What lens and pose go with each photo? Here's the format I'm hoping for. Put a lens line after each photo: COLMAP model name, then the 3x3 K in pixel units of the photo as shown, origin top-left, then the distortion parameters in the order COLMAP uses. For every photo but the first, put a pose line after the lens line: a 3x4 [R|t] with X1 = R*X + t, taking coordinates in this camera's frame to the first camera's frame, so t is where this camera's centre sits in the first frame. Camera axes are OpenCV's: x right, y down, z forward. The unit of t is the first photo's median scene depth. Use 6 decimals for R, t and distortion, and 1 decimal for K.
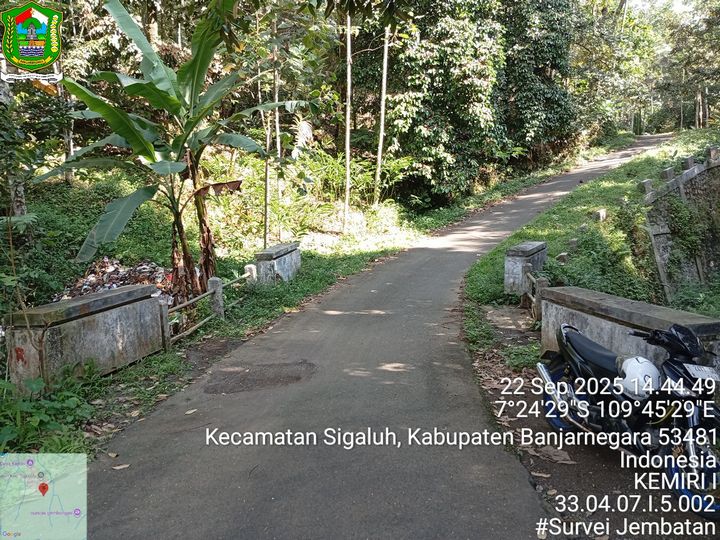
lens RADIAL K [[549.5, 0, 359.5], [0, 549.5, 269.1], [0, 0, 1]] dist [0.116907, -0.237920]
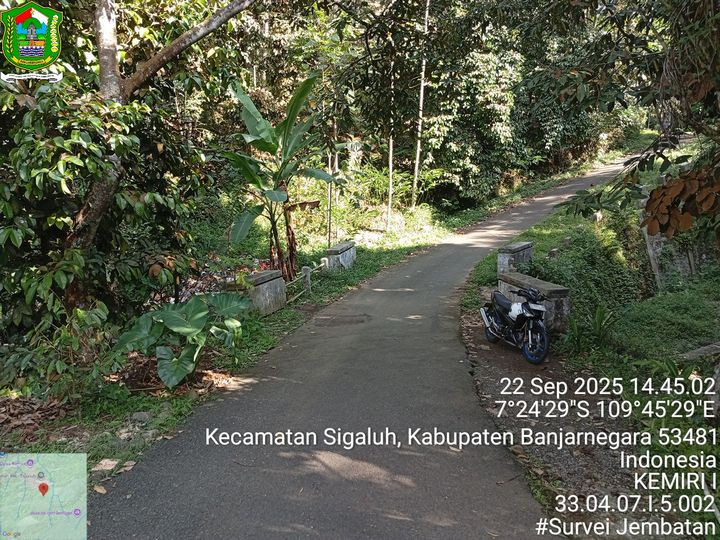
lens RADIAL K [[549.5, 0, 359.5], [0, 549.5, 269.1], [0, 0, 1]] dist [0.116907, -0.237920]
pose [[0.997067, 0.006767, -0.076236, 0.004856], [-0.005187, 0.999768, 0.020903, -0.004447], [0.076360, -0.020446, 0.996871, -0.239593]]
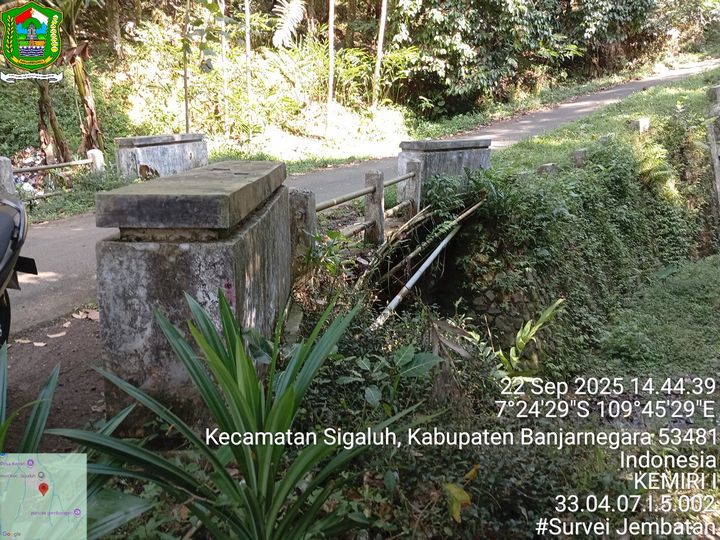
lens RADIAL K [[561.0, 0, 370.5], [0, 561.0, 271.3], [0, 0, 1]] dist [0.007124, -0.028692]
pose [[0.986770, 0.070882, -0.145813, 0.168462], [-0.051143, 0.989535, 0.134927, 0.018027], [0.153851, -0.125685, 0.980068, 0.125420]]
